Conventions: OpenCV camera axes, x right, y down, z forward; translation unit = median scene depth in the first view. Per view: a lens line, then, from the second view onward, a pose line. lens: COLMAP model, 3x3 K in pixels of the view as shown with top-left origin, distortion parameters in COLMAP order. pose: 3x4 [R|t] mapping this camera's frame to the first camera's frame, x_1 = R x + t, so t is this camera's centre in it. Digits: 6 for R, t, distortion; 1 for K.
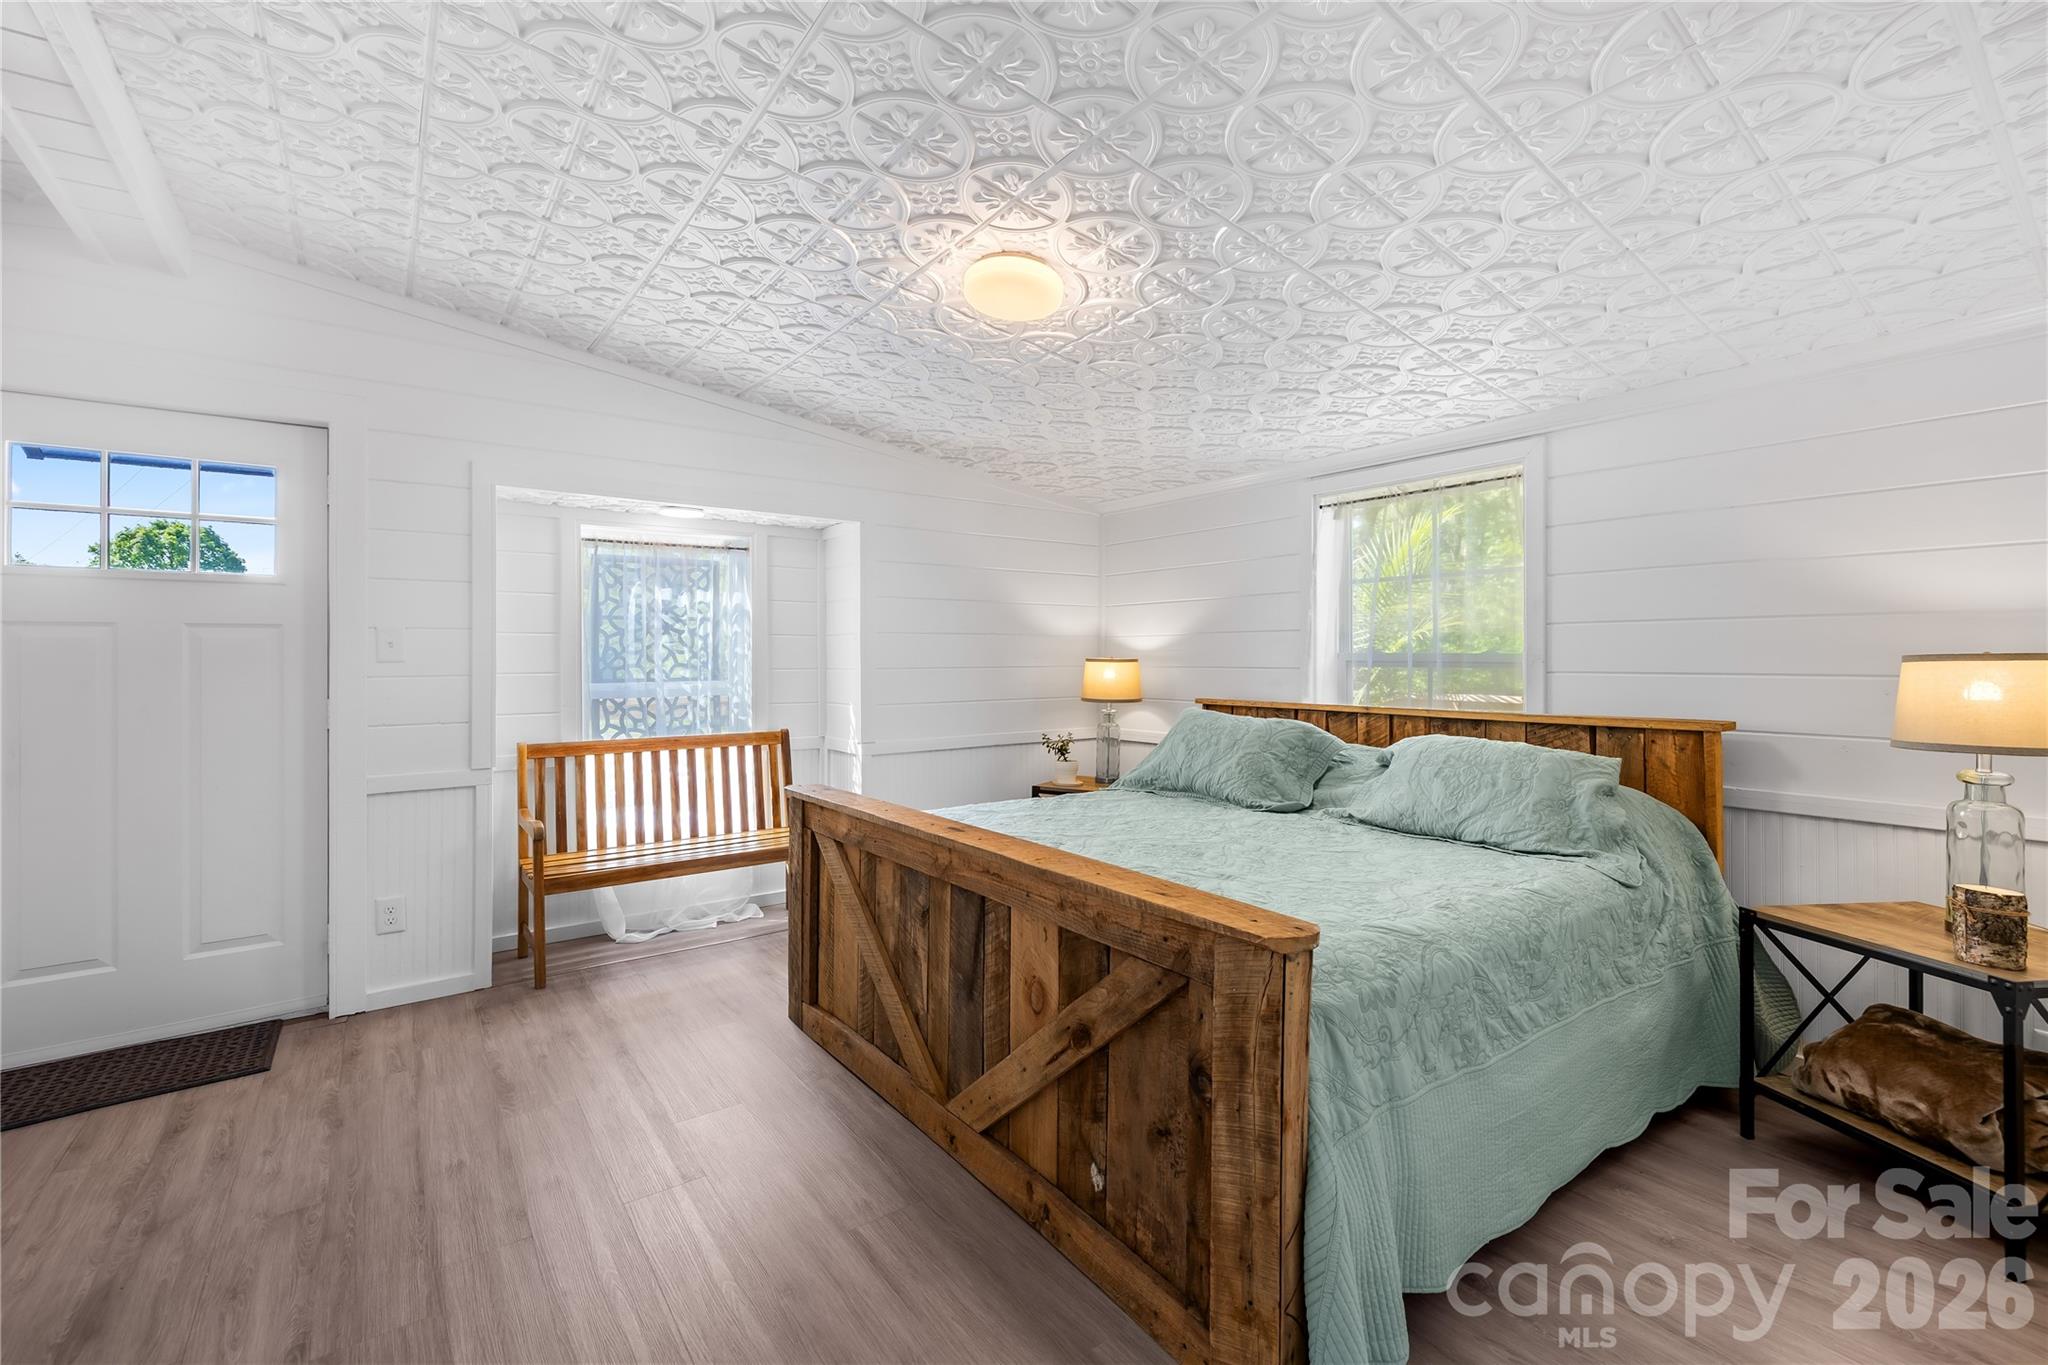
lens RADIAL K [[881.6, 0, 1021.9], [0, 881.6, 666.0], [0, 0, 1]] dist [-0.001275, 0.000215]
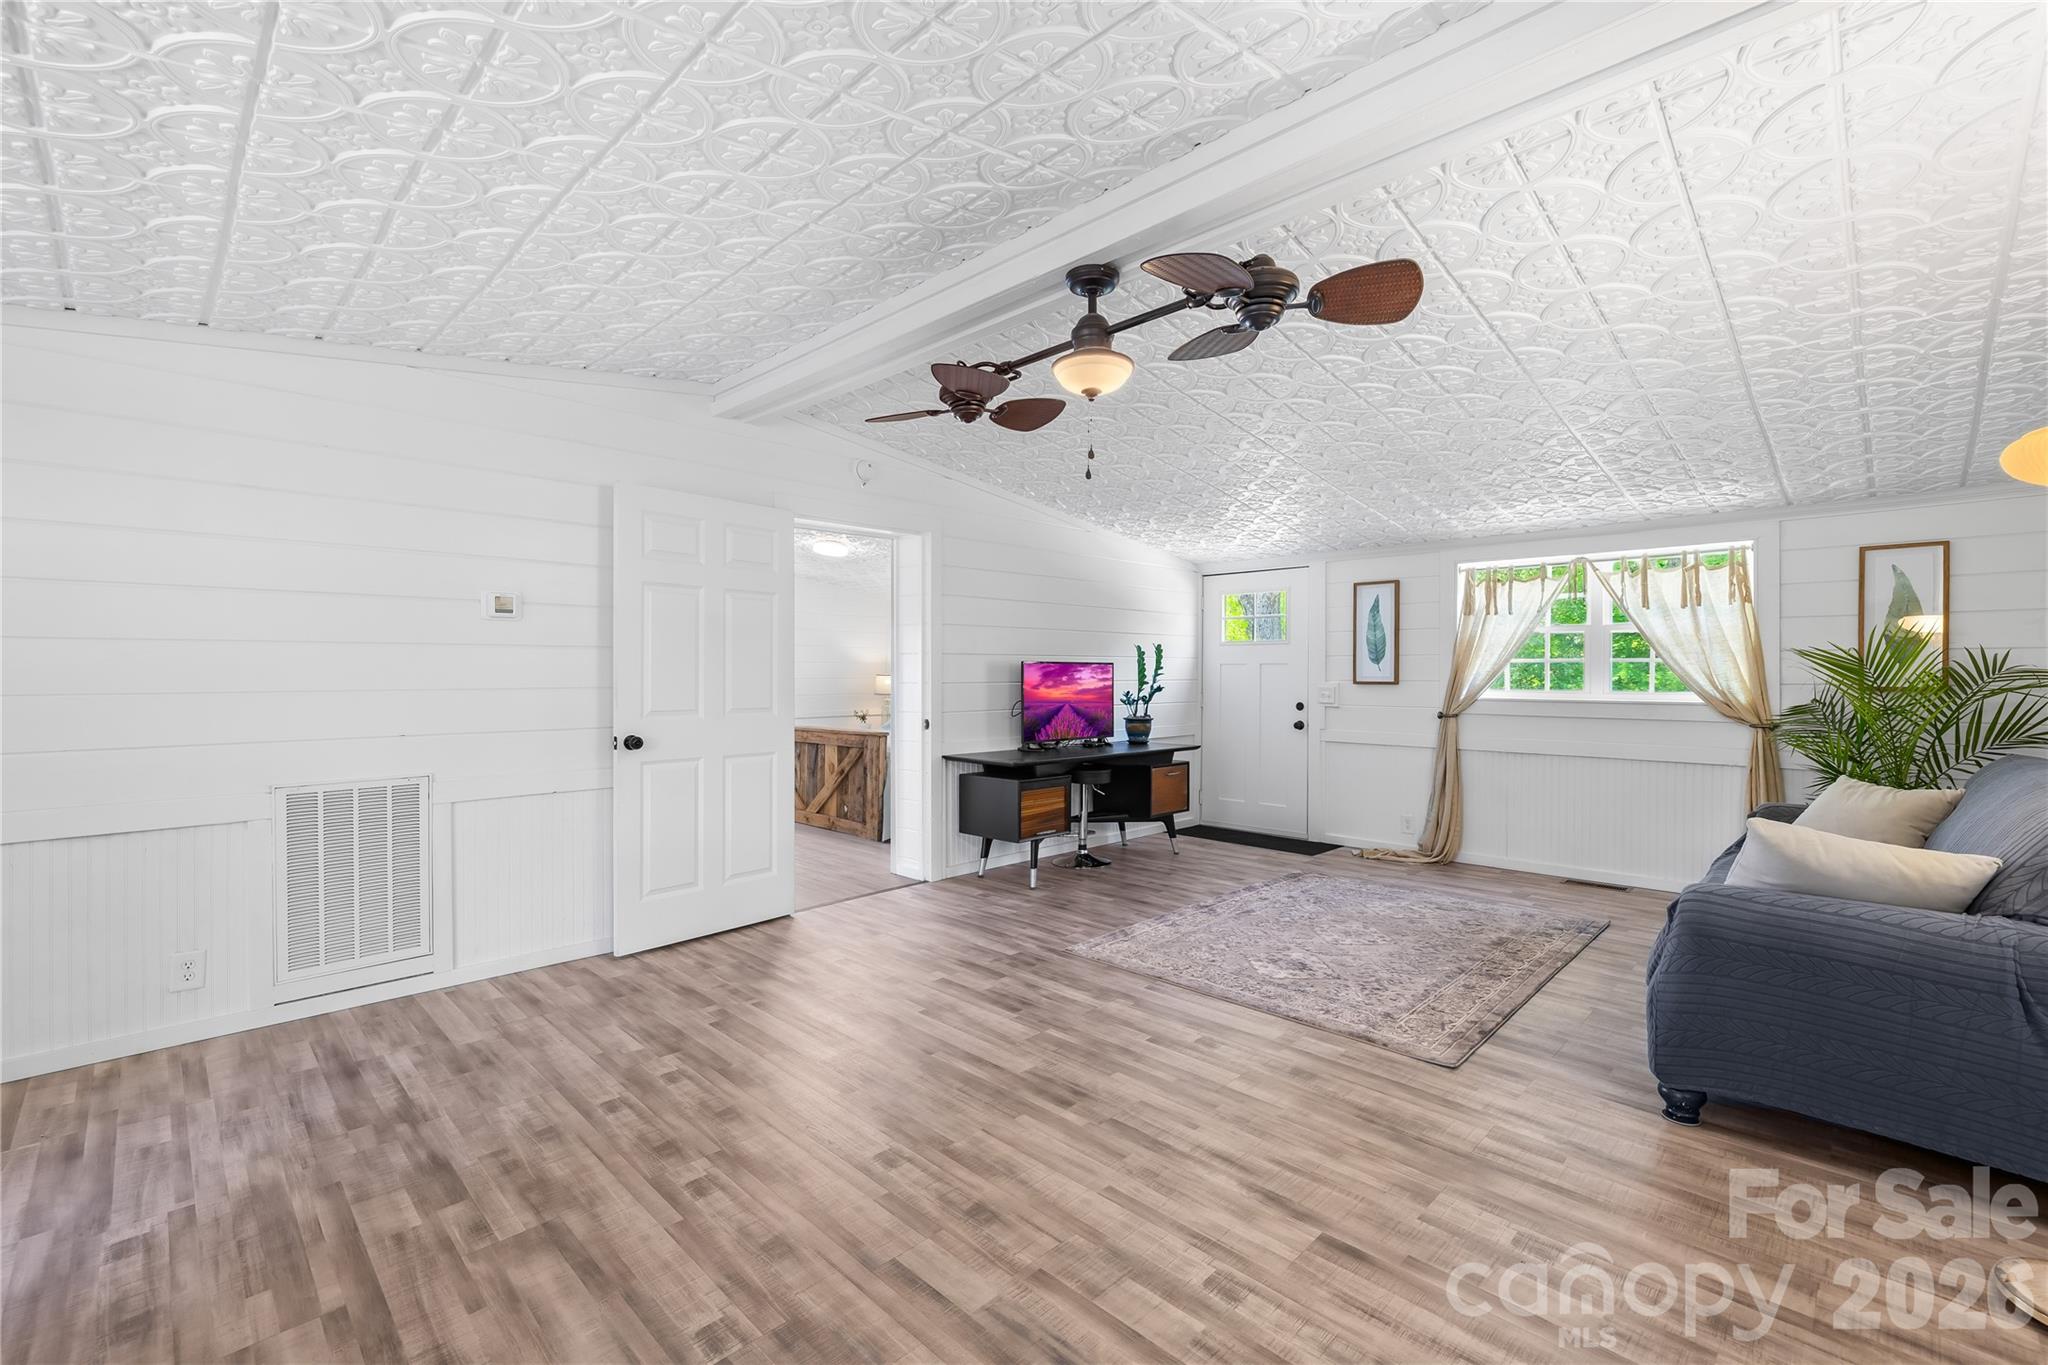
lens RADIAL K [[881.6, 0, 1031.3], [0, 881.6, 681.1], [0, 0, 1]] dist [-0.001275, 0.000215]
pose [[0.986754, 0.006967, 0.162071, 0.287385], [-0.006918, 0.999976, -0.000867, 0.024364], [-0.162073, -0.000266, 0.986779, -3.277754]]
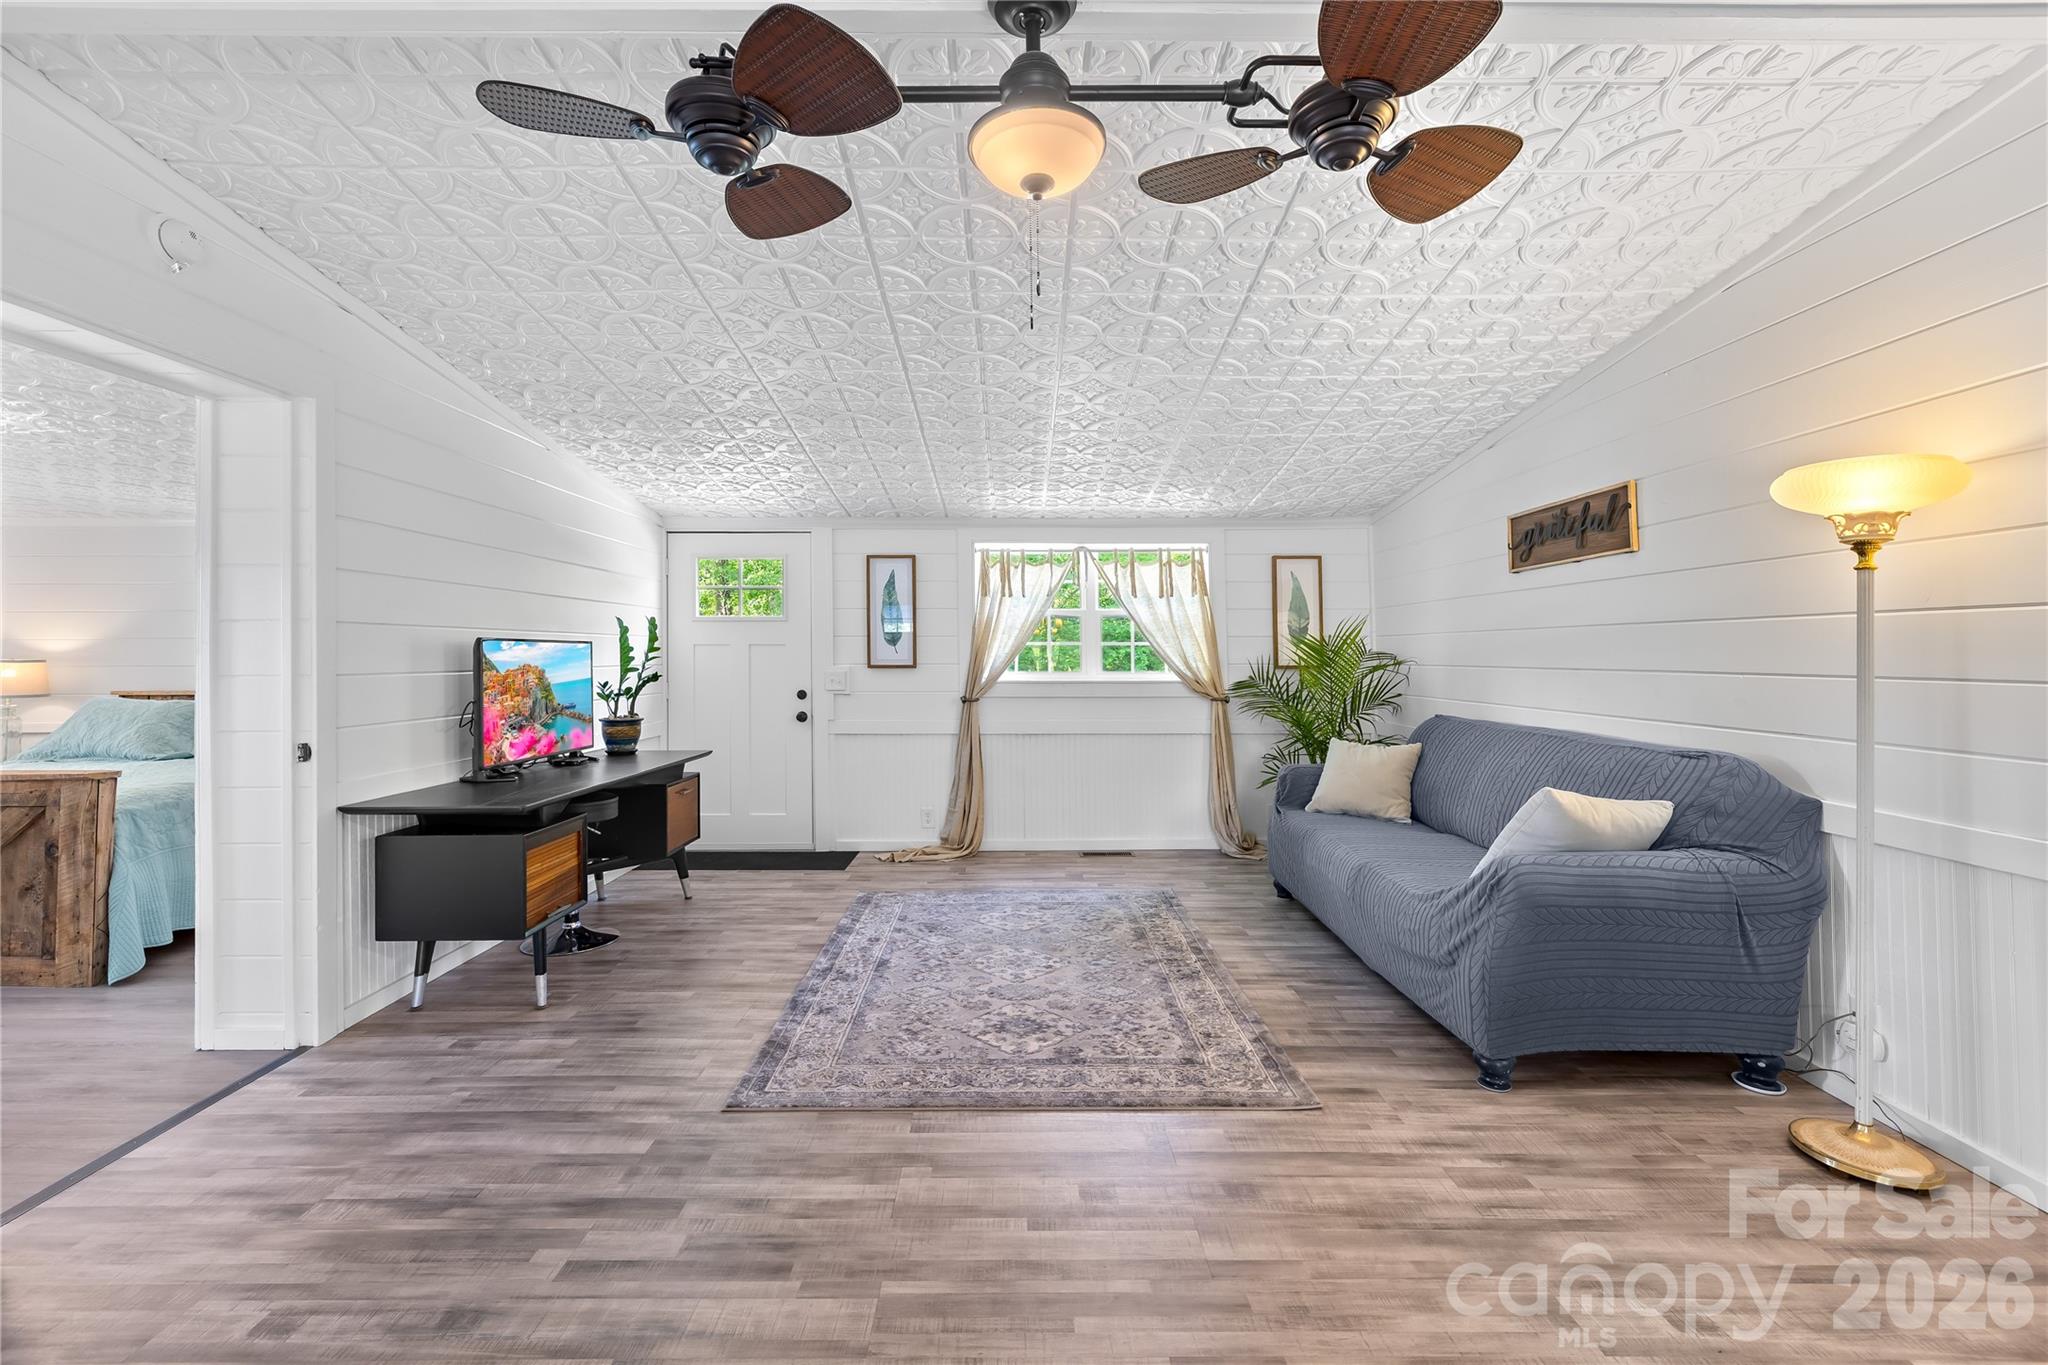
lens RADIAL K [[881.6, 0, 1021.0], [0, 881.6, 648.4], [0, 0, 1]] dist [-0.001275, 0.000215]
pose [[0.587056, 0.012837, 0.809445, -0.156743], [0.004210, 0.999812, -0.018909, 0.014432], [-0.809536, 0.014509, 0.586891, -2.162503]]
